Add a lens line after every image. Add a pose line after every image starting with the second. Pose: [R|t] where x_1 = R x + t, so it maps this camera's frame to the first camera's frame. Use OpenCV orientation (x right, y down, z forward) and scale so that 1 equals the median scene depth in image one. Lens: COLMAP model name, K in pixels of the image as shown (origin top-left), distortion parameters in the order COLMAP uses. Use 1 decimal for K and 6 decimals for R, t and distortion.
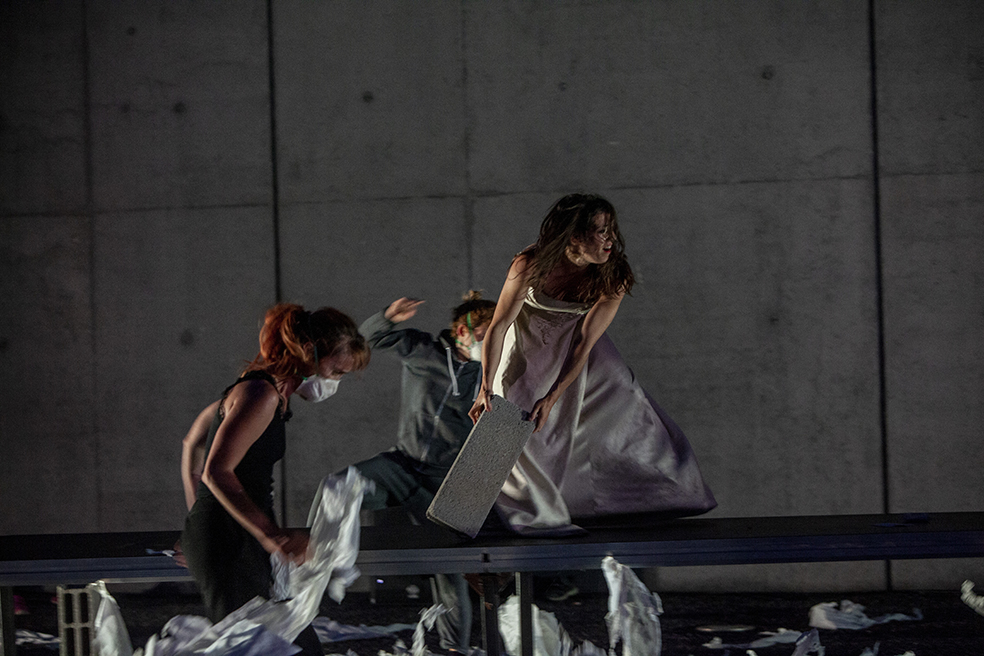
lens RADIAL K [[3160.3, 0, 485.7], [0, 3160.3, 362.2], [0, 0, 1]] dist [0.153026, 0.000000]
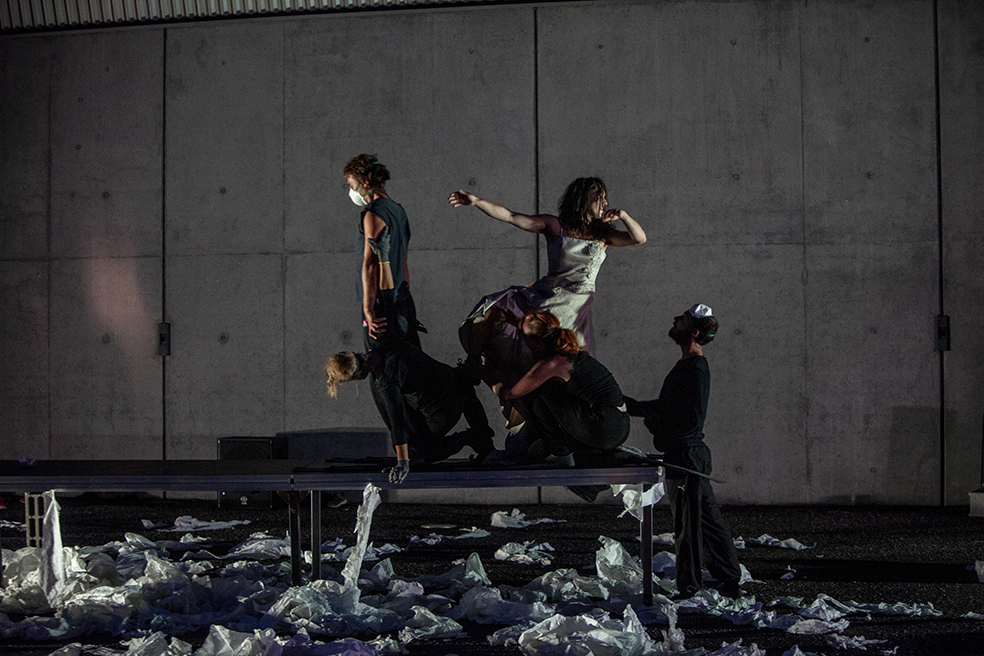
lens RADIAL K [[1938.3, 0, 489.0], [0, 1938.3, 338.5], [0, 0, 1]] dist [-0.299576, 0.000000]
pose [[0.994414, 0.021034, 0.103429, -0.002516], [-0.019895, 0.999730, -0.012025, -0.000011], [-0.103654, 0.009900, 0.994564, 0.020056]]
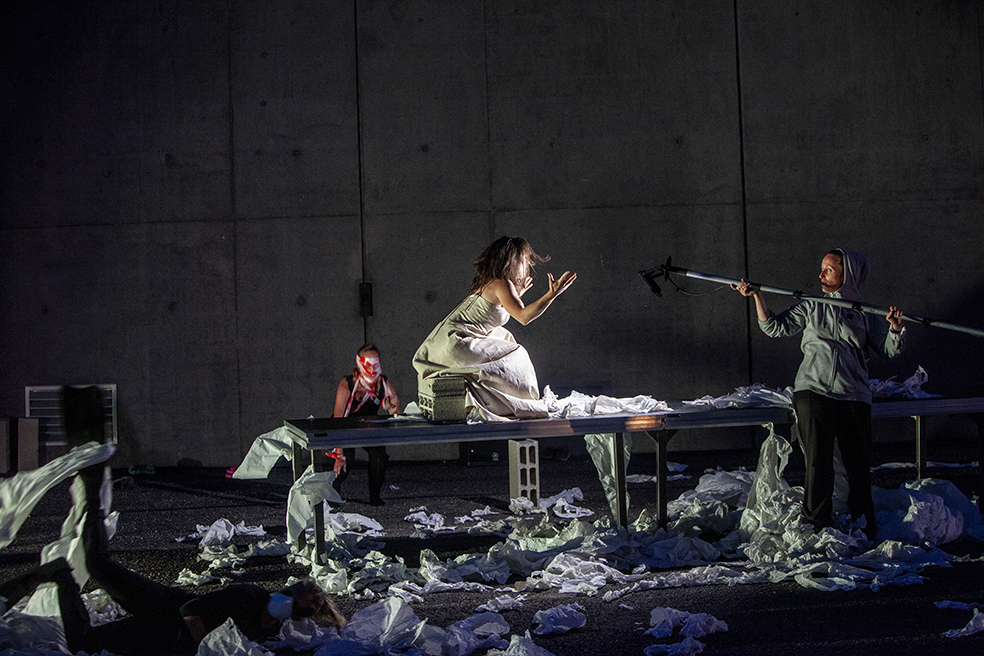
lens RADIAL K [[1938.3, 0, 506.7], [0, 1938.3, 350.1], [0, 0, 1]] dist [-0.299576, 0.000000]
pose [[0.932640, -0.007834, 0.360724, -0.353609], [0.007412, 0.999969, 0.002552, 0.015468], [-0.360733, 0.000293, 0.932669, 0.083190]]
